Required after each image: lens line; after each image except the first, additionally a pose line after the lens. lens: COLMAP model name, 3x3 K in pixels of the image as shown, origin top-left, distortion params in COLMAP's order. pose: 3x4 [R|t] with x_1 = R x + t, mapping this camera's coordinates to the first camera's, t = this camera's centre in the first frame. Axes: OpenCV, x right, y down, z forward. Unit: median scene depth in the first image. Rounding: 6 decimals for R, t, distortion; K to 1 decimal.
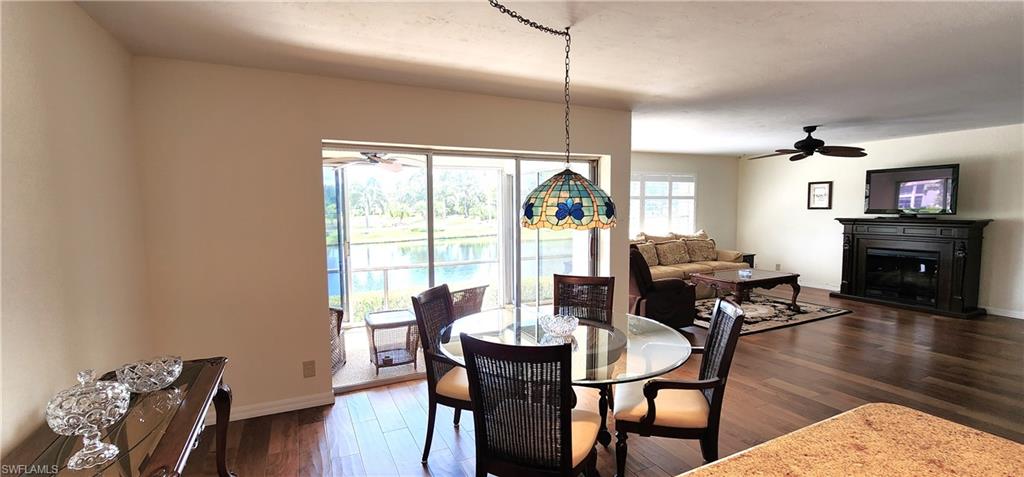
lens RADIAL K [[451.4, 0, 496.2], [0, 451.4, 239.2], [0, 0, 1]] dist [0.004877, -0.003433]
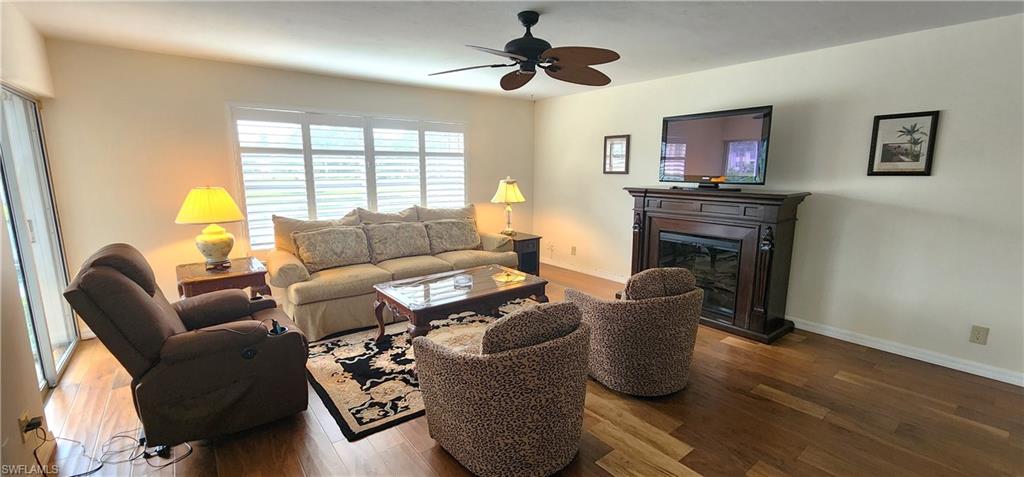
lens RADIAL K [[431.1, 0, 509.4], [0, 431.1, 241.7], [0, 0, 1]] dist [-0.004467, 0.000379]
pose [[0.975909, -0.025335, 0.216702, 0.448184], [0.003716, 0.995021, 0.099597, -0.031375], [-0.218147, -0.096392, 0.971144, 0.402662]]
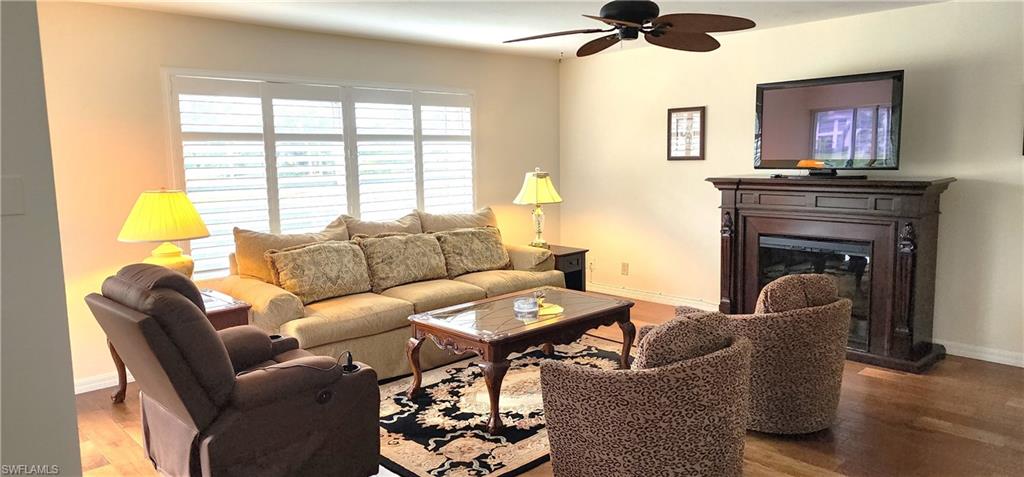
lens RADIAL K [[697.2, 0, 519.1], [0, 697.2, 233.1], [0, 0, 1]] dist [0.054995, -0.024102]
pose [[0.947183, -0.043182, 0.317773, 0.301007], [0.029794, 0.998456, 0.046874, -0.028763], [-0.319307, -0.034930, 0.947007, 0.321898]]
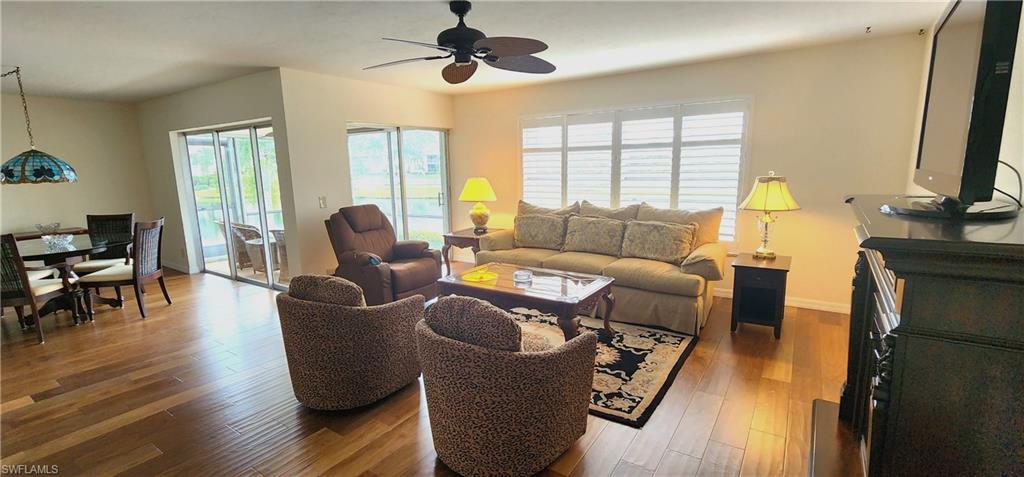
lens RADIAL K [[451.4, 0, 506.2], [0, 451.4, 235.5], [0, 0, 1]] dist [0.004877, -0.003433]
pose [[0.481849, 0.136347, -0.865581, 0.965085], [-0.040692, 0.990236, 0.133330, -0.054826], [0.875309, -0.029023, 0.482693, 0.639412]]
